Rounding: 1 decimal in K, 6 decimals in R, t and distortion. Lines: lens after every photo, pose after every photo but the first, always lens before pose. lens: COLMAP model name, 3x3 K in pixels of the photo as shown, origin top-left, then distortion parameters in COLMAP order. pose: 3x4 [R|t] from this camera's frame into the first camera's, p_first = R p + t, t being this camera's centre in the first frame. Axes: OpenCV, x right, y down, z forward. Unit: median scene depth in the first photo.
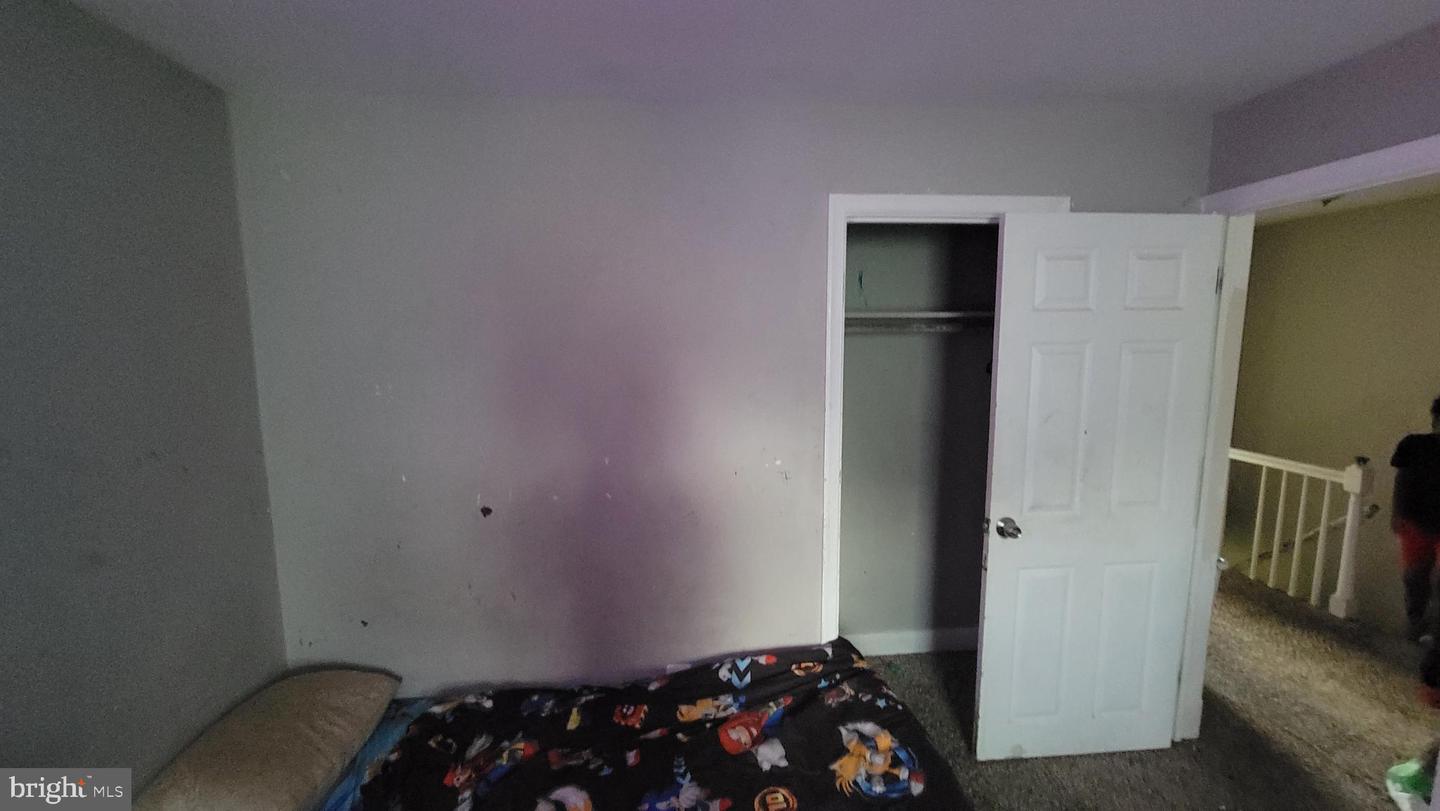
lens RADIAL K [[590.9, 0, 712.6], [0, 590.9, 414.8], [0, 0, 1]] dist [-0.000394, 0.001283]
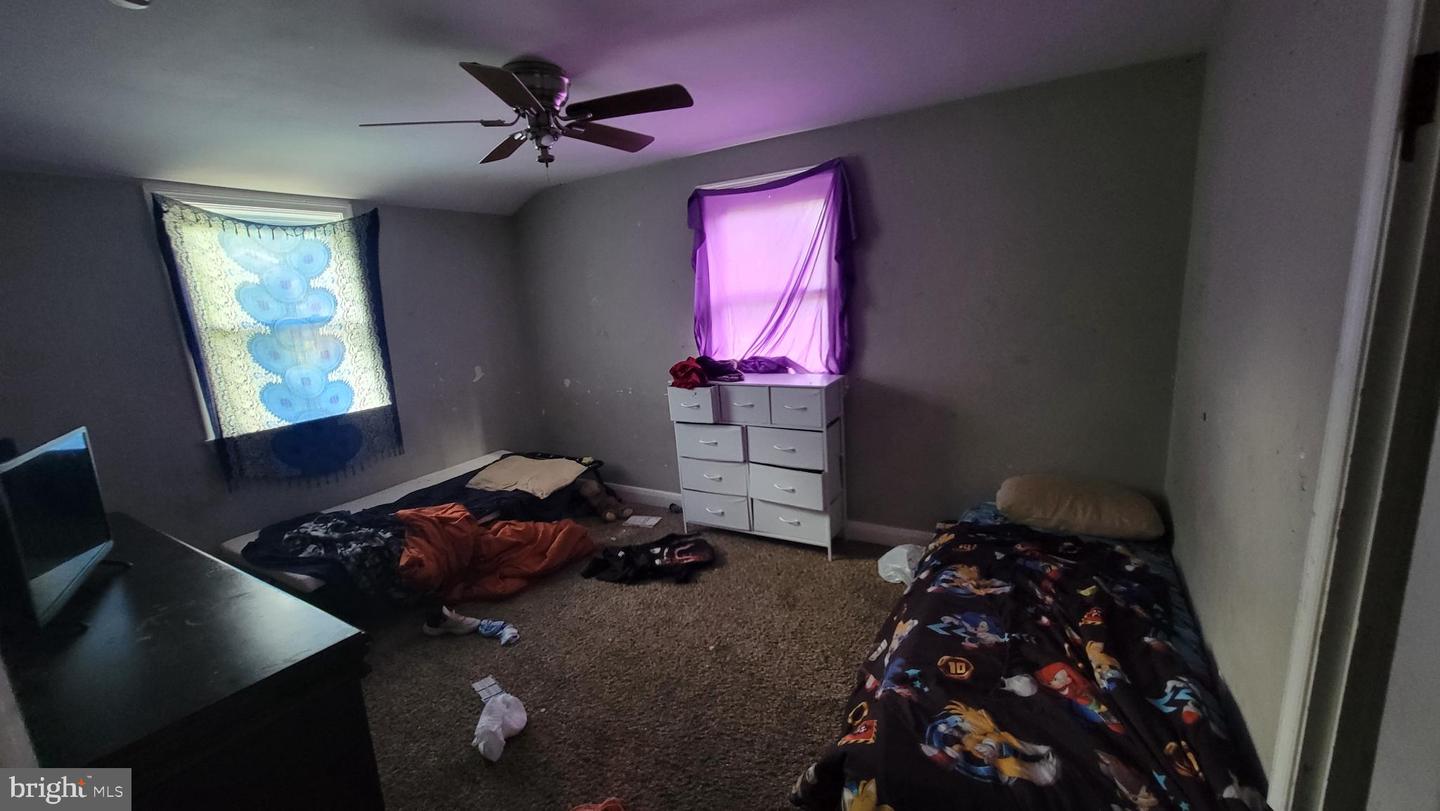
lens RADIAL K [[590.9, 0, 712.6], [0, 590.9, 414.8], [0, 0, 1]] dist [-0.000394, 0.001283]
pose [[-0.605757, 0.197509, -0.770746, 1.000186], [-0.044651, 0.958734, 0.280775, -0.093255], [0.794396, 0.204496, -0.571941, 1.001093]]
